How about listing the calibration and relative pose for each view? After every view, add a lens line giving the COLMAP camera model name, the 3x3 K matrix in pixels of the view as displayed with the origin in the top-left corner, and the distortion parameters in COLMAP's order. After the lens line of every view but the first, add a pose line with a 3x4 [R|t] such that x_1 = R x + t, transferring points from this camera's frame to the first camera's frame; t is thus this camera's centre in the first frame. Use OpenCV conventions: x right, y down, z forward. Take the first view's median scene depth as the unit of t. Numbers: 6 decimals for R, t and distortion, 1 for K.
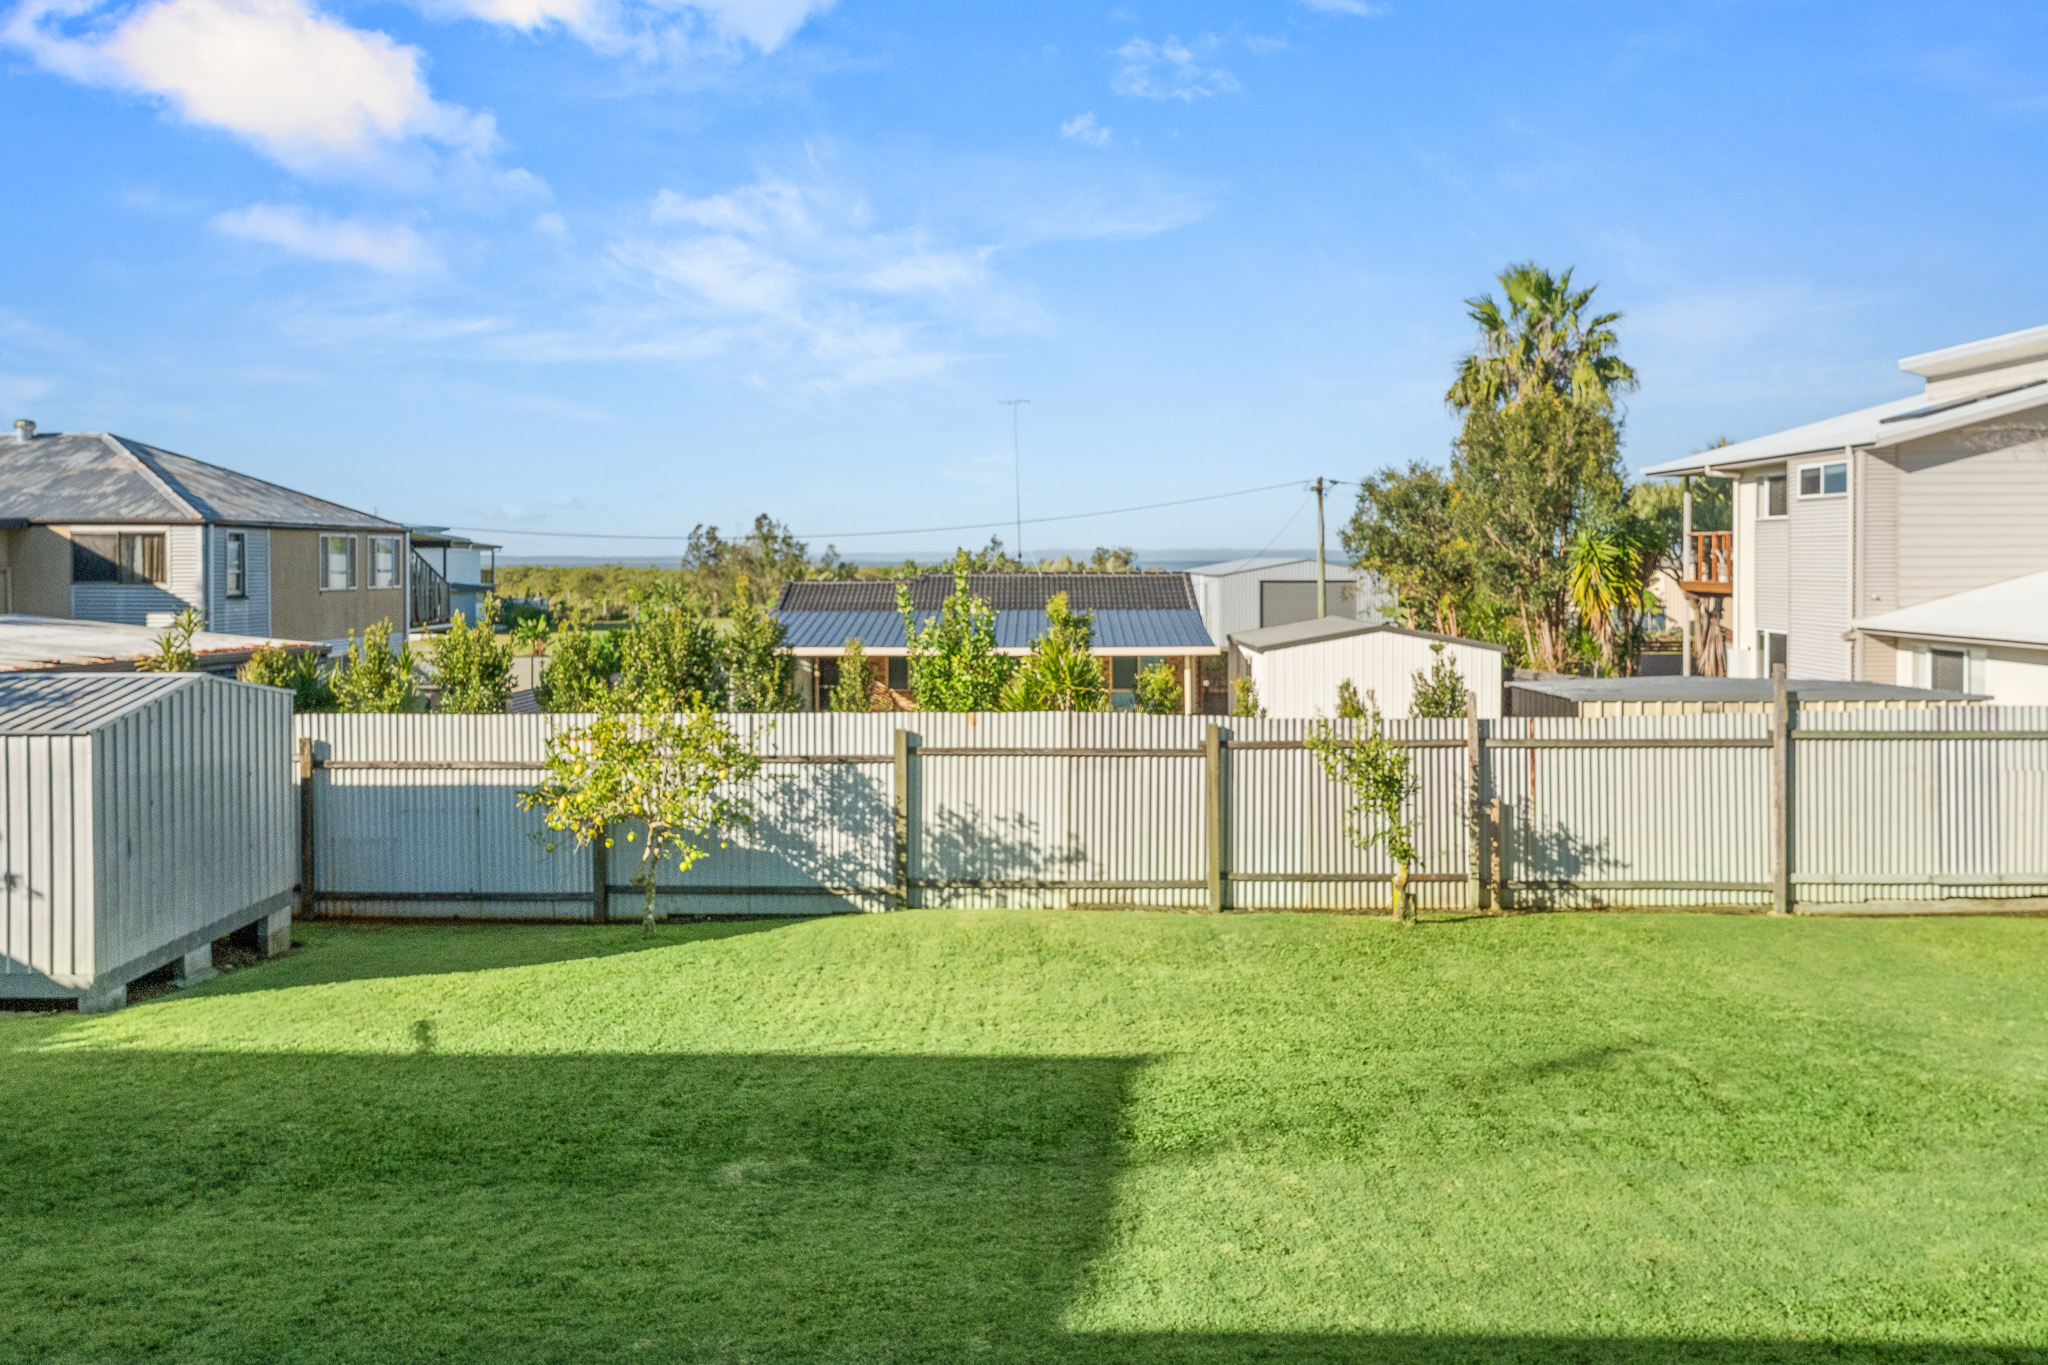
lens RADIAL K [[1657.0, 0, 1027.1], [0, 1657.0, 554.2], [0, 0, 1]] dist [-0.001322, 0.008819]
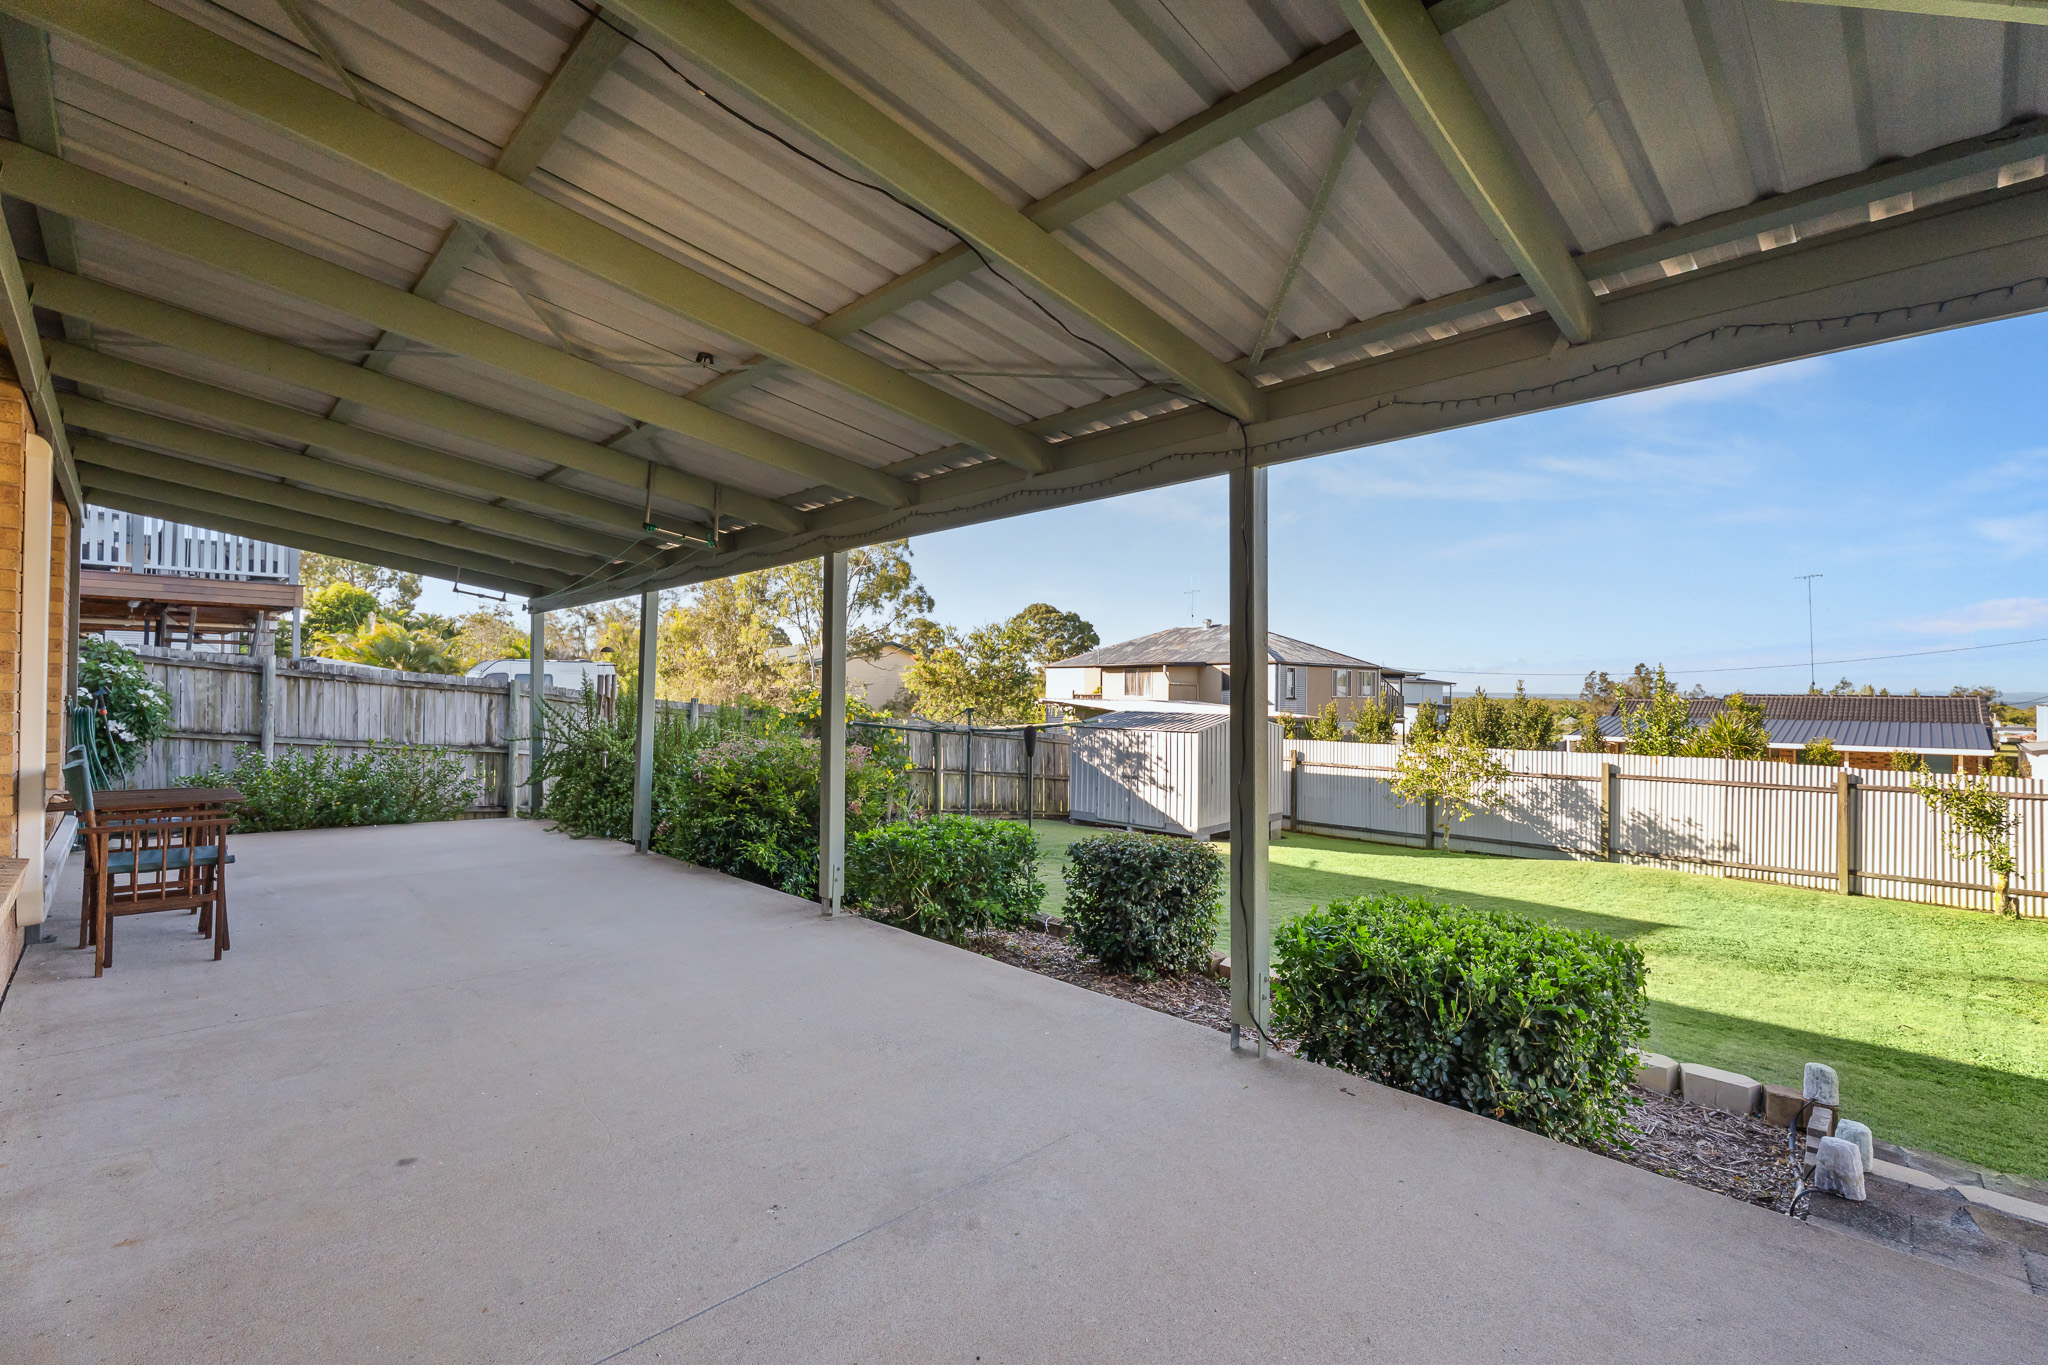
lens RADIAL K [[912.6, 0, 1024.0], [0, 912.6, 682.5], [0, 0, 1]] dist [0.004405, 0.000382]
pose [[0.722895, 0.000811, -0.690957, 0.149479], [-0.007439, 0.999950, -0.006609, 0.030493], [0.690918, 0.009917, 0.722866, -0.137980]]
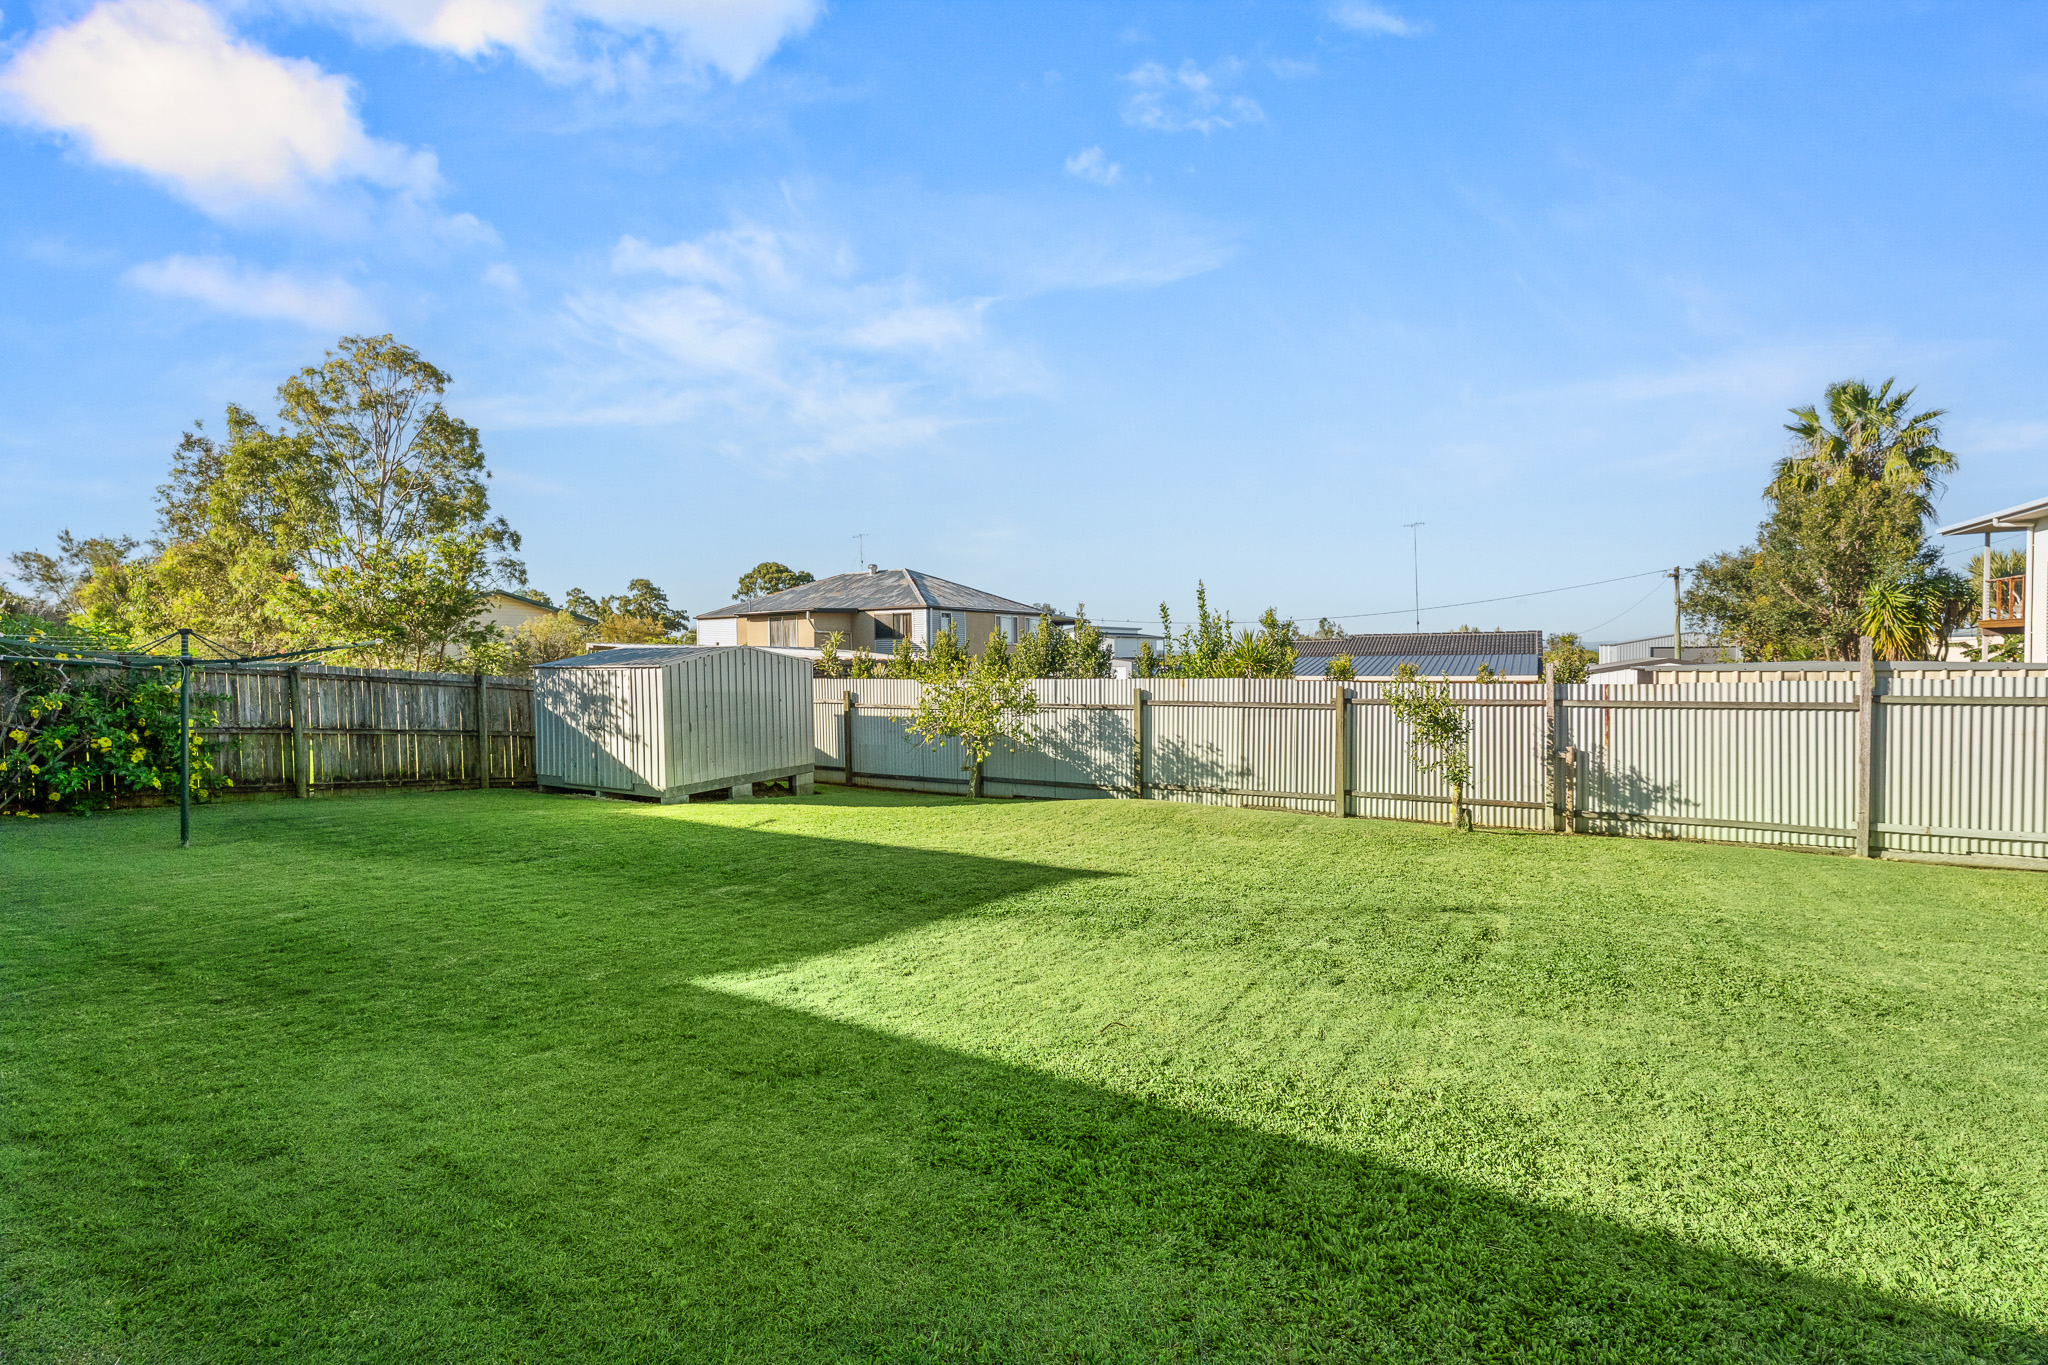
lens RADIAL K [[912.6, 0, 1024.0], [0, 912.6, 682.5], [0, 0, 1]] dist [0.004405, 0.000382]
pose [[0.872002, 0.004102, -0.489485, 0.259242], [0.012822, 0.999430, 0.031217, 0.070561], [0.489334, -0.033497, 0.871453, 0.177397]]
